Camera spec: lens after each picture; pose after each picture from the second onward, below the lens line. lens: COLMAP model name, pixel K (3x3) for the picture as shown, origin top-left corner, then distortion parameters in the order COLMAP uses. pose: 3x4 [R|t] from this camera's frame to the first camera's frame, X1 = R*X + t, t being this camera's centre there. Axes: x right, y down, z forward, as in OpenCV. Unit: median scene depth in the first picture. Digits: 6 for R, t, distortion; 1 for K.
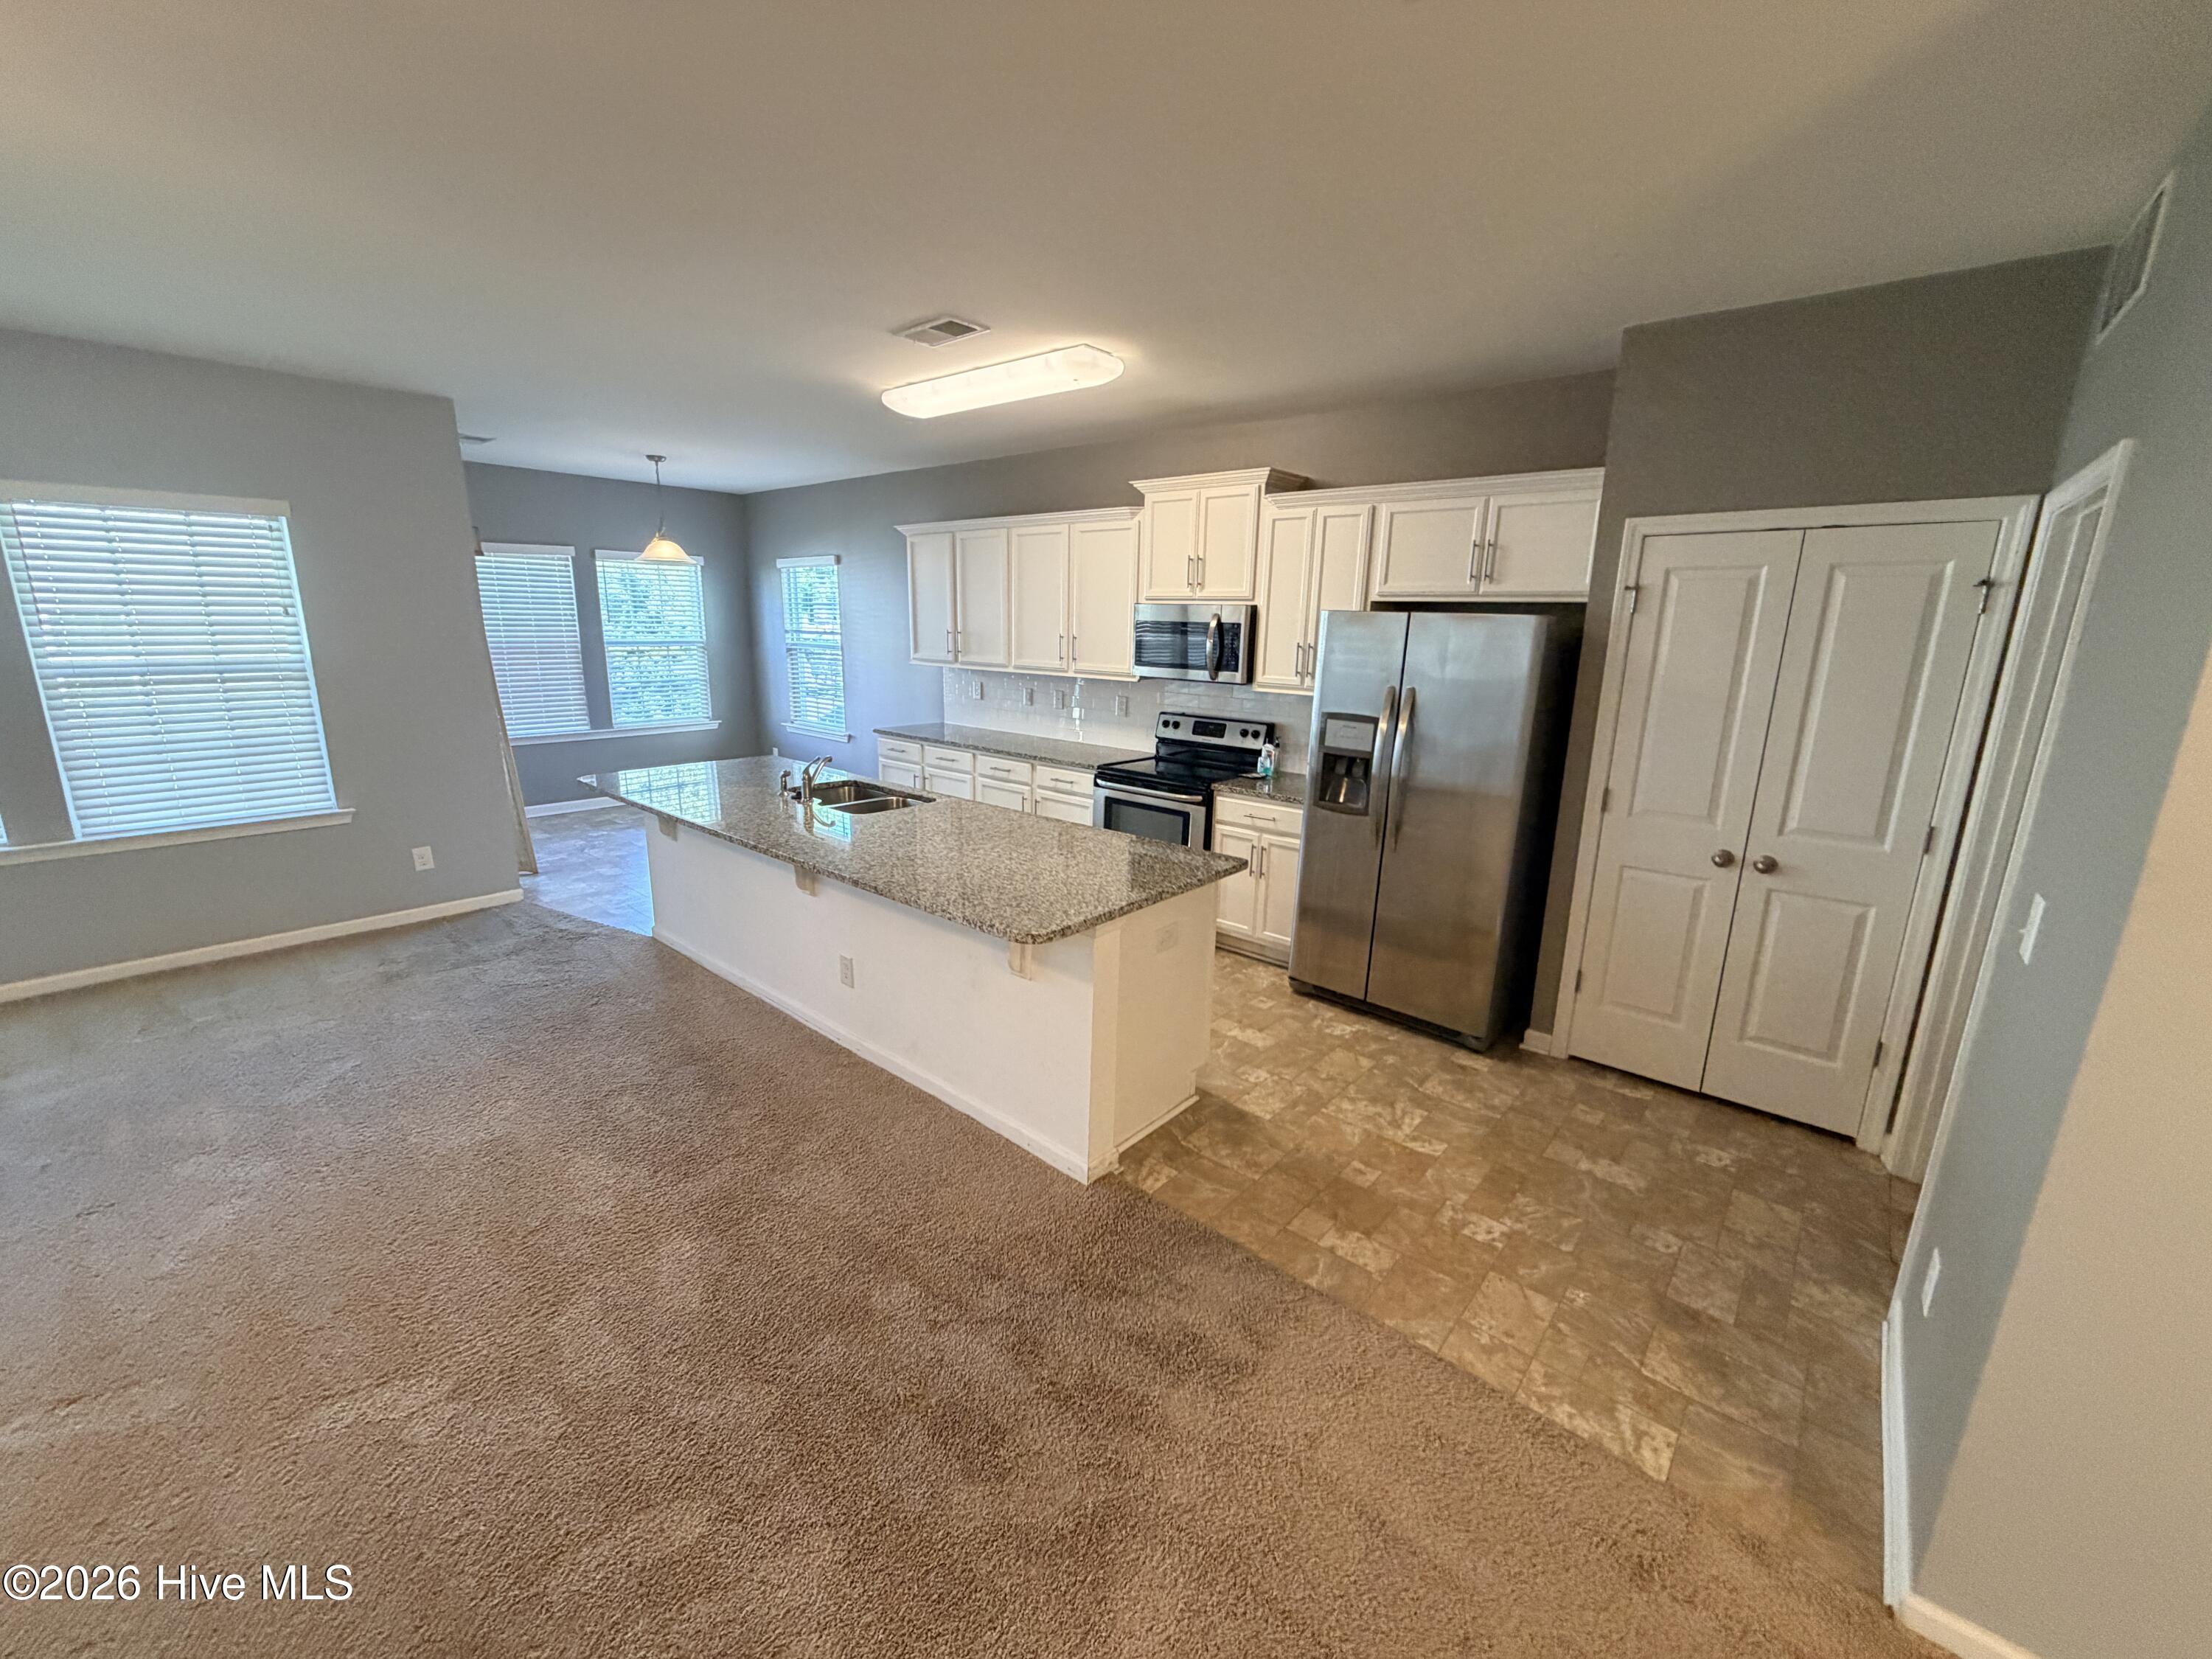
lens RADIAL K [[892.1, 0, 1100.2], [0, 892.1, 828.6], [0, 0, 1]] dist [0.000708, 0.000384]
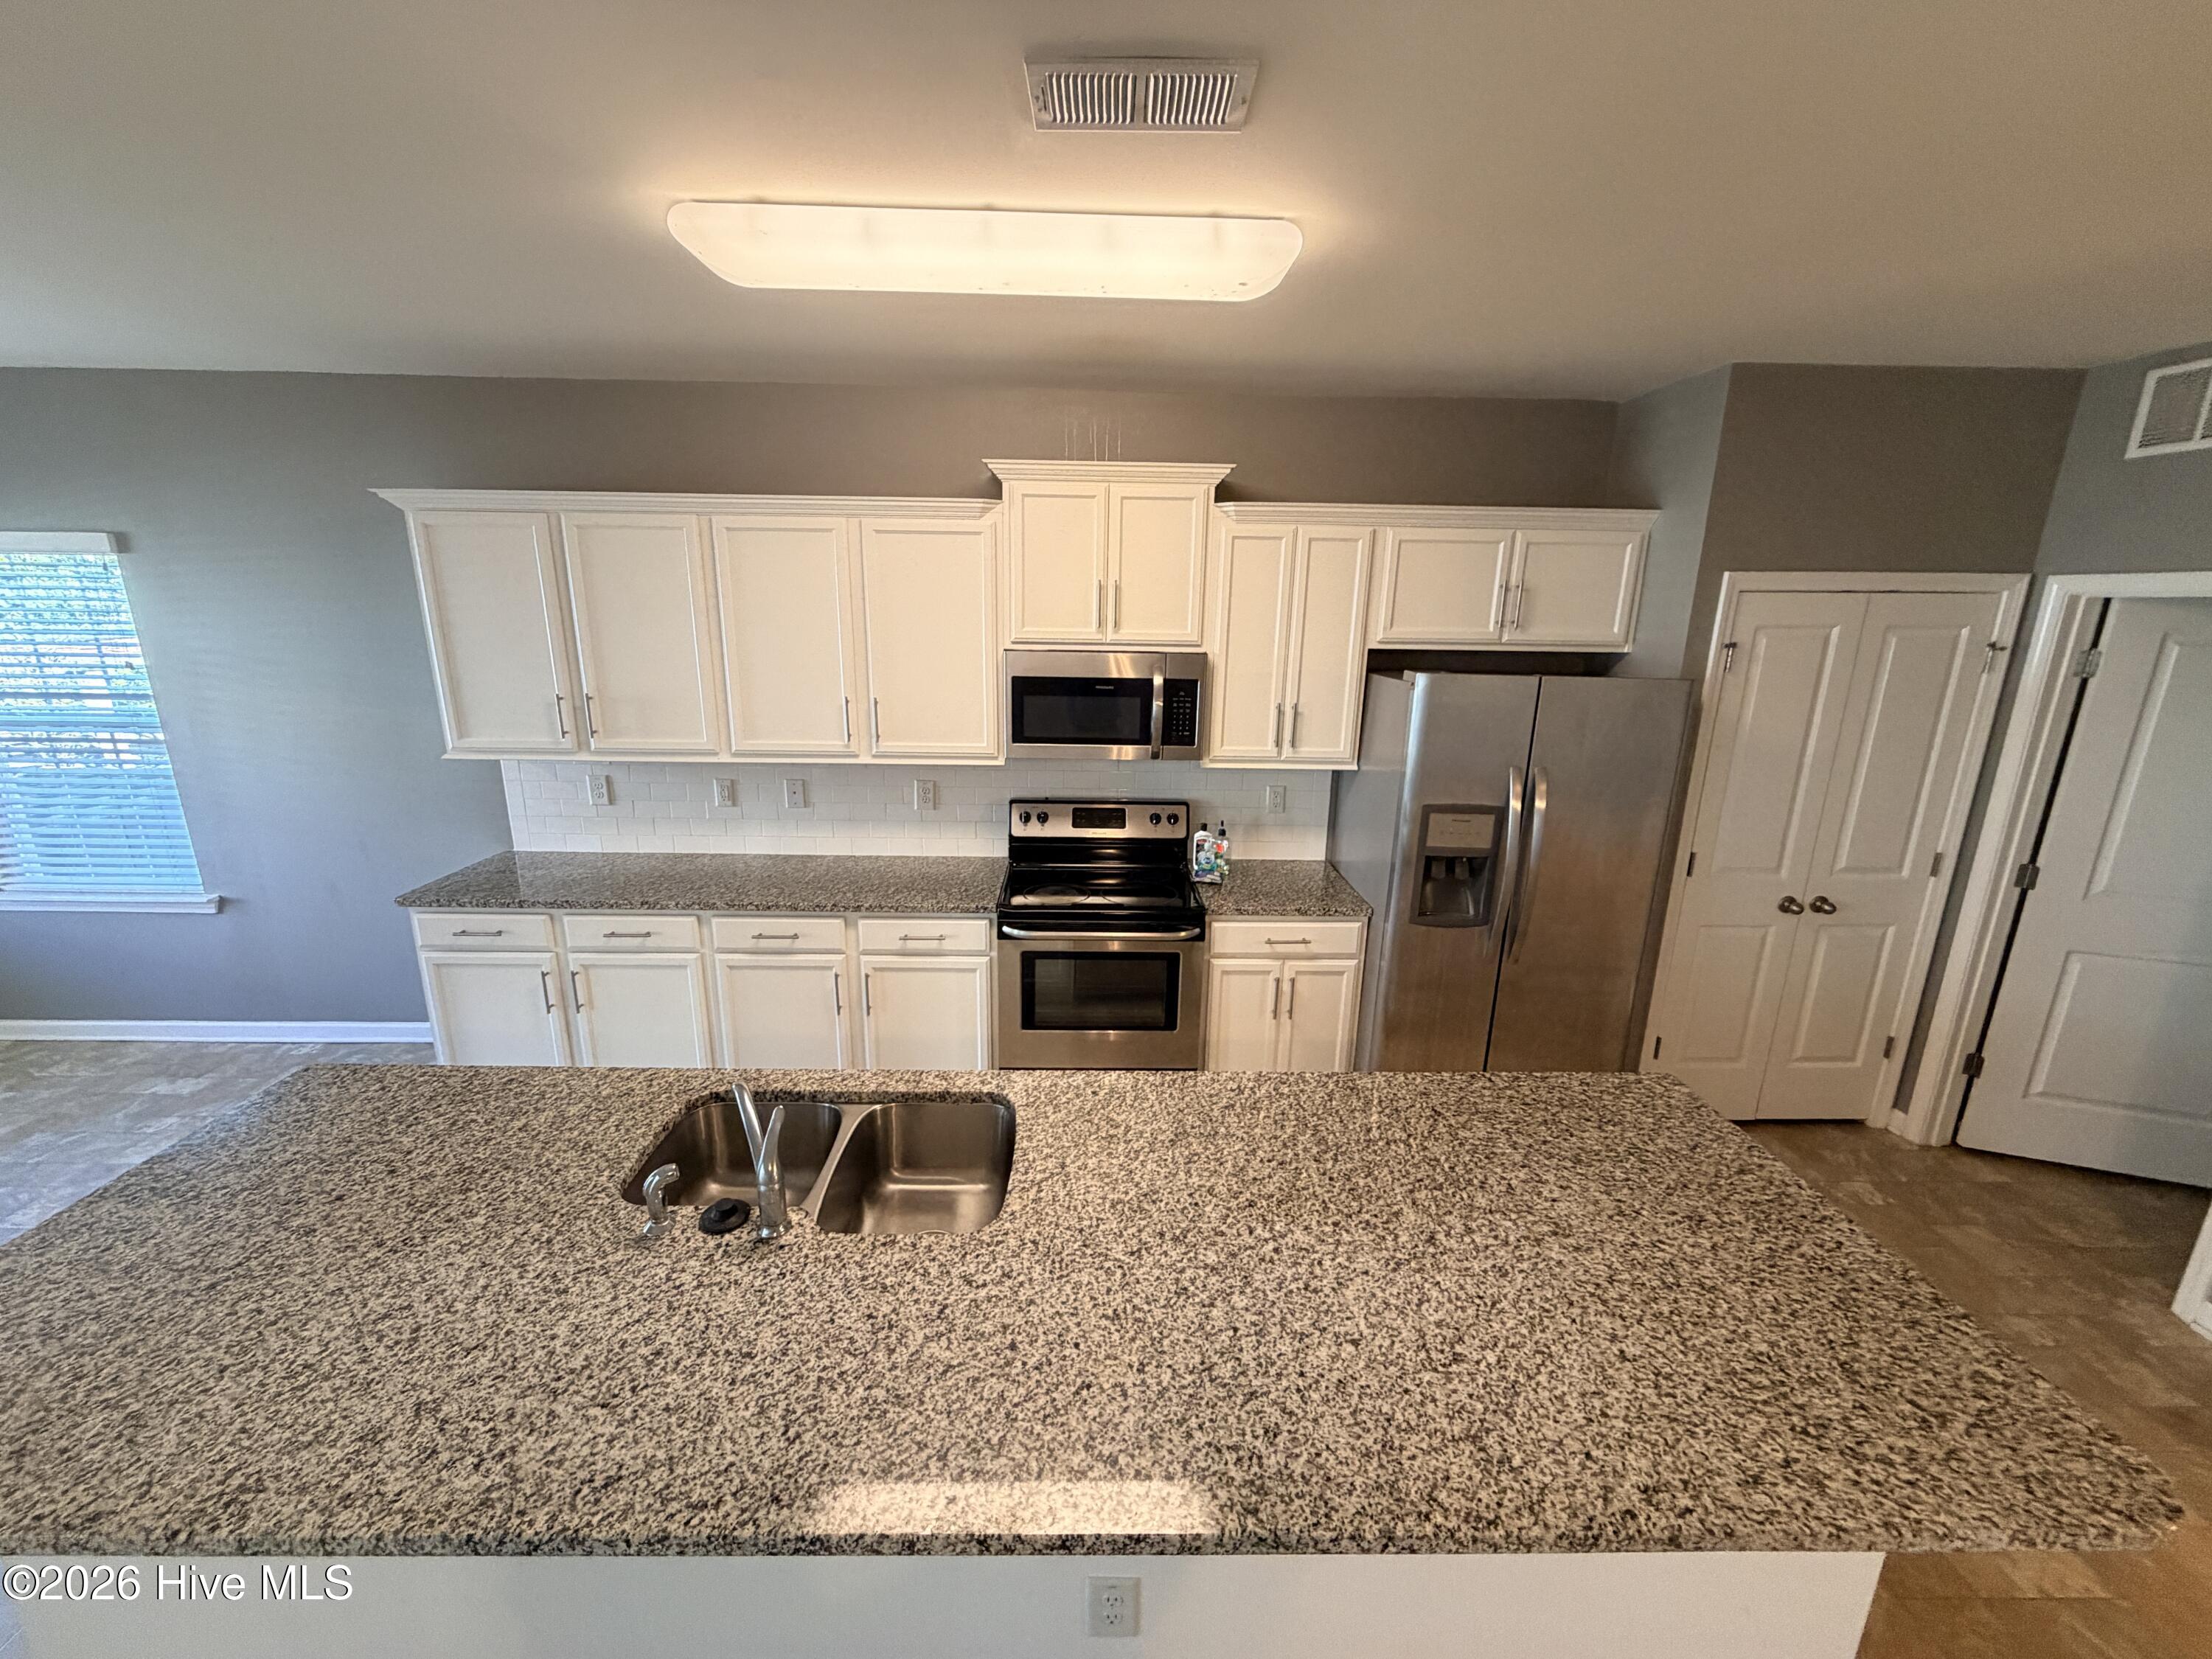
lens RADIAL K [[881.7, 0, 1101.8], [0, 881.7, 826.4], [0, 0, 1]] dist [0.000068, -0.000064]
pose [[0.744927, -0.172845, 0.644367, -0.444722], [0.153682, 0.984338, 0.086372, -0.219702], [-0.649204, 0.034687, 0.759823, 0.605861]]
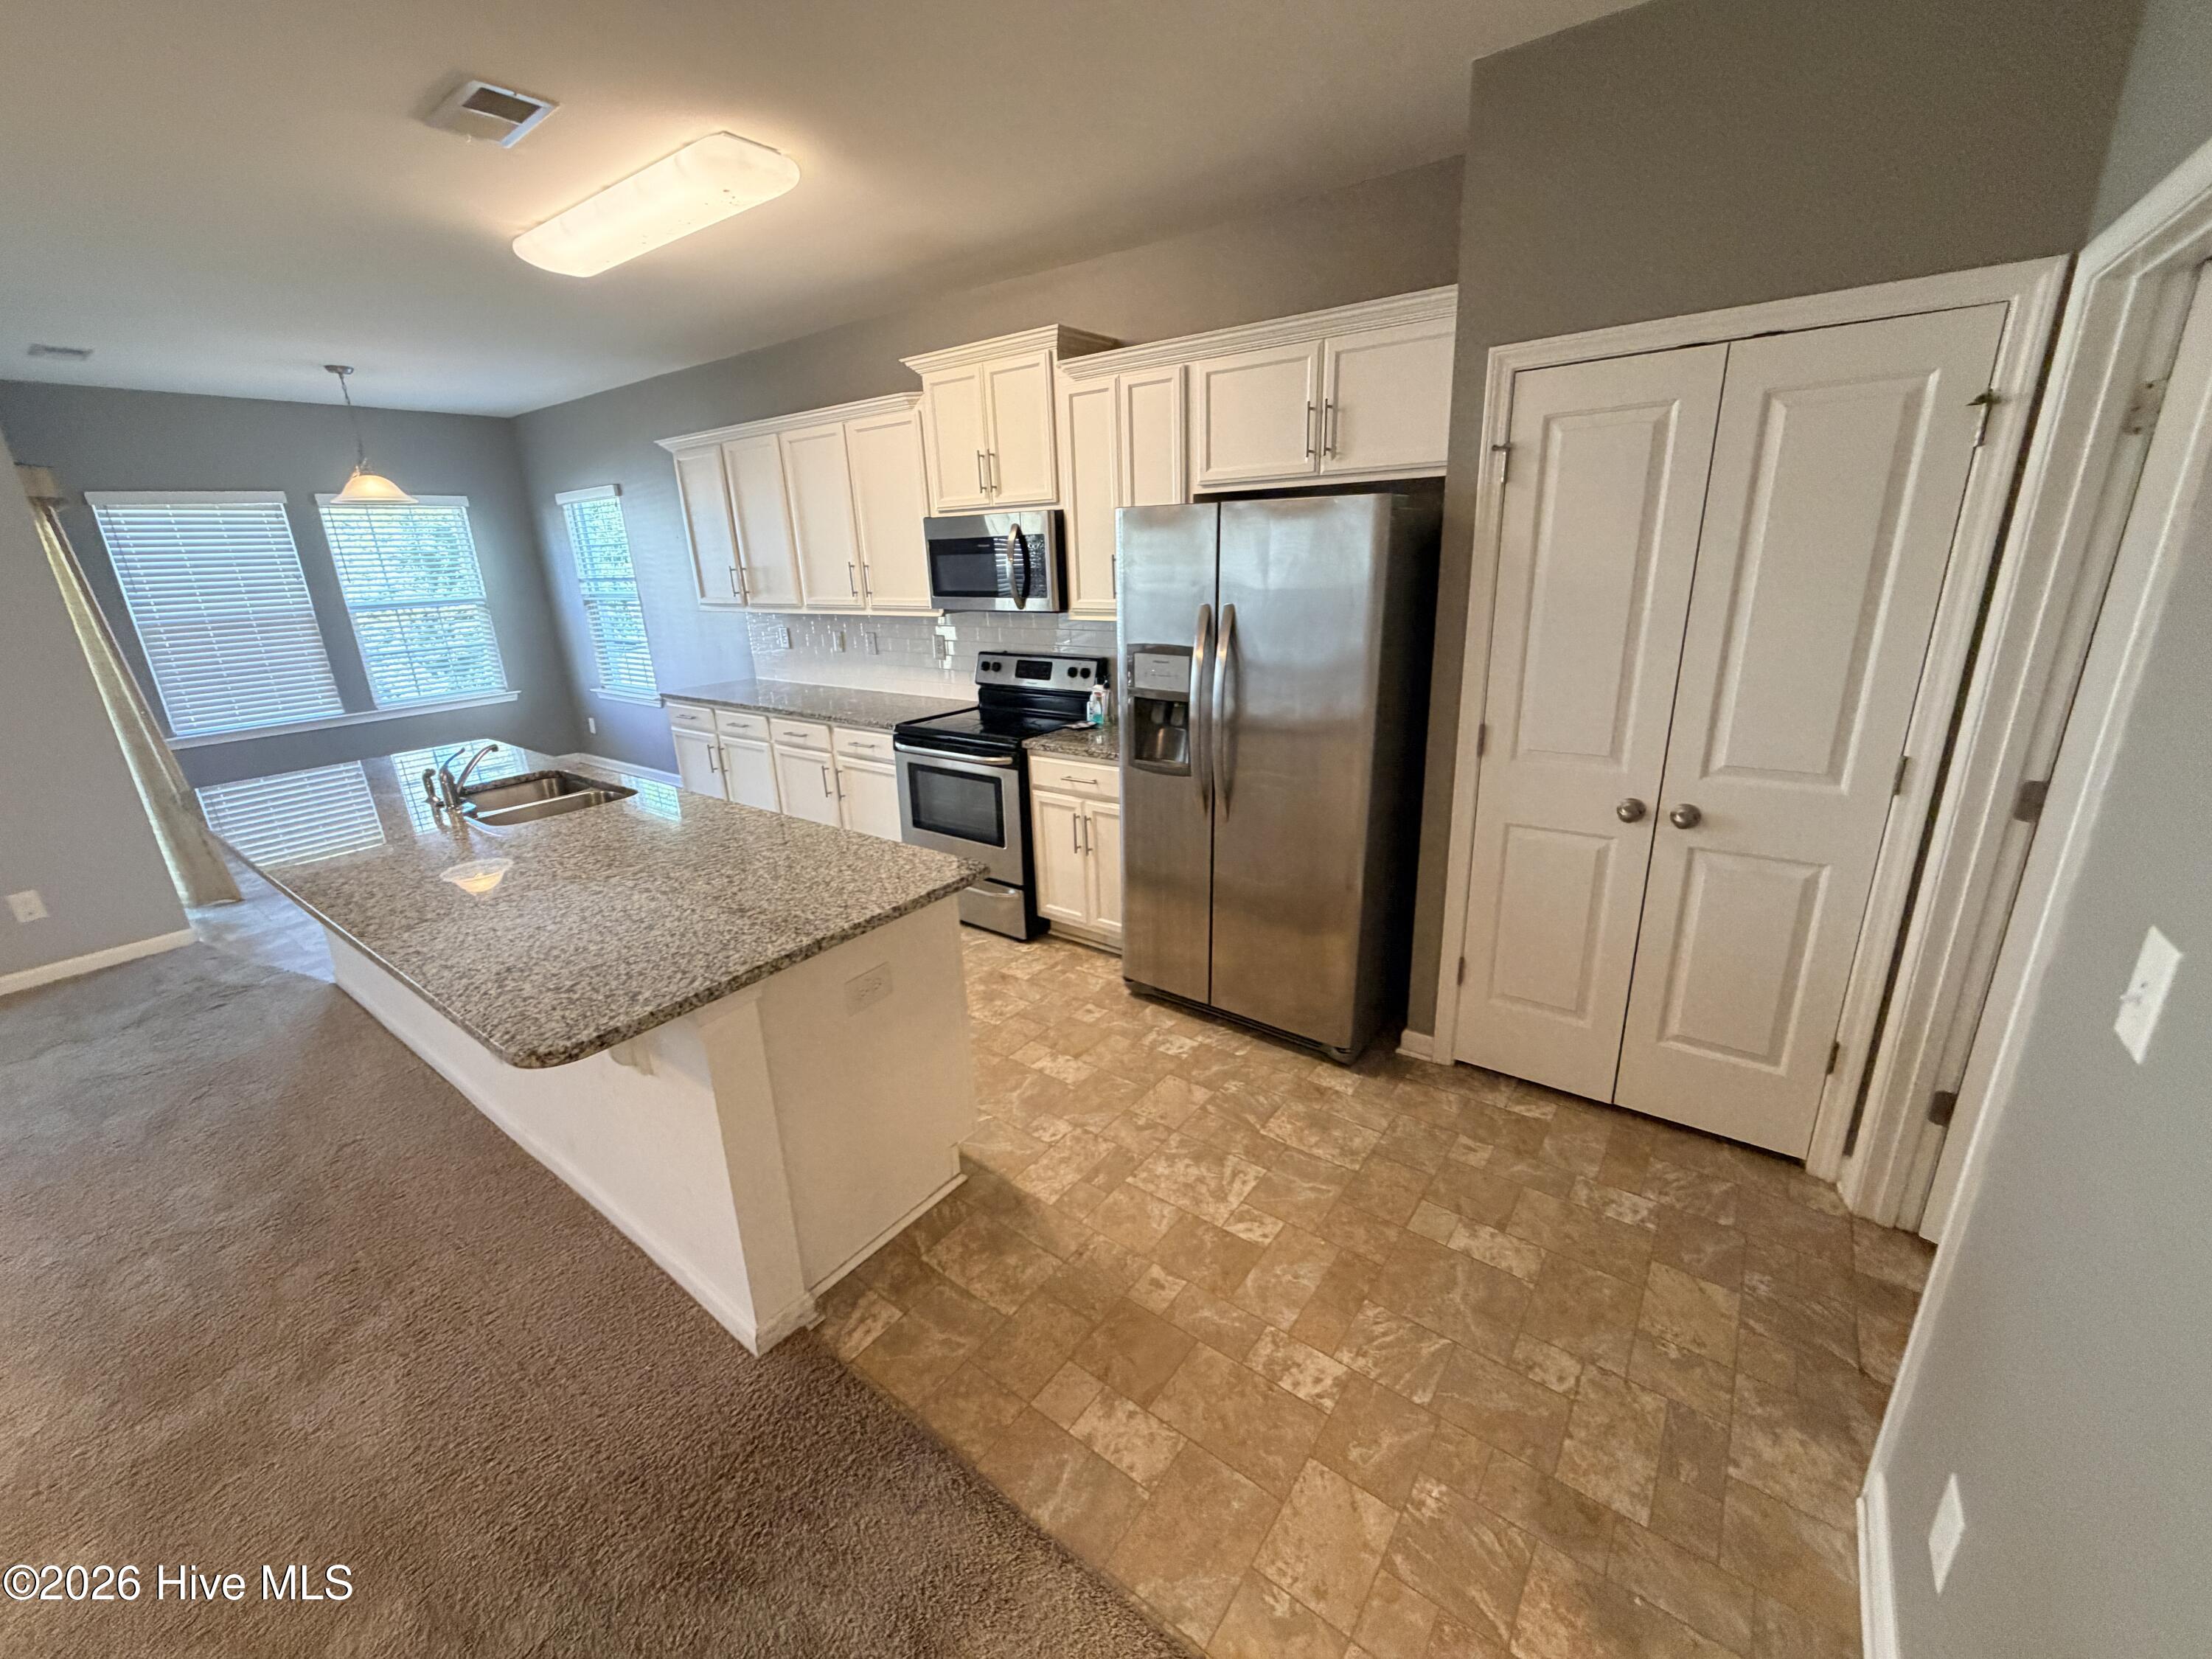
lens RADIAL K [[889.8, 0, 1102.8], [0, 889.8, 828.7], [0, 0, 1]] dist [0.000743, 0.000285]
pose [[0.995954, -0.075718, 0.048394, 0.178399], [0.071772, 0.994315, 0.078659, -0.034518], [-0.054075, -0.074867, 0.995726, 0.227295]]
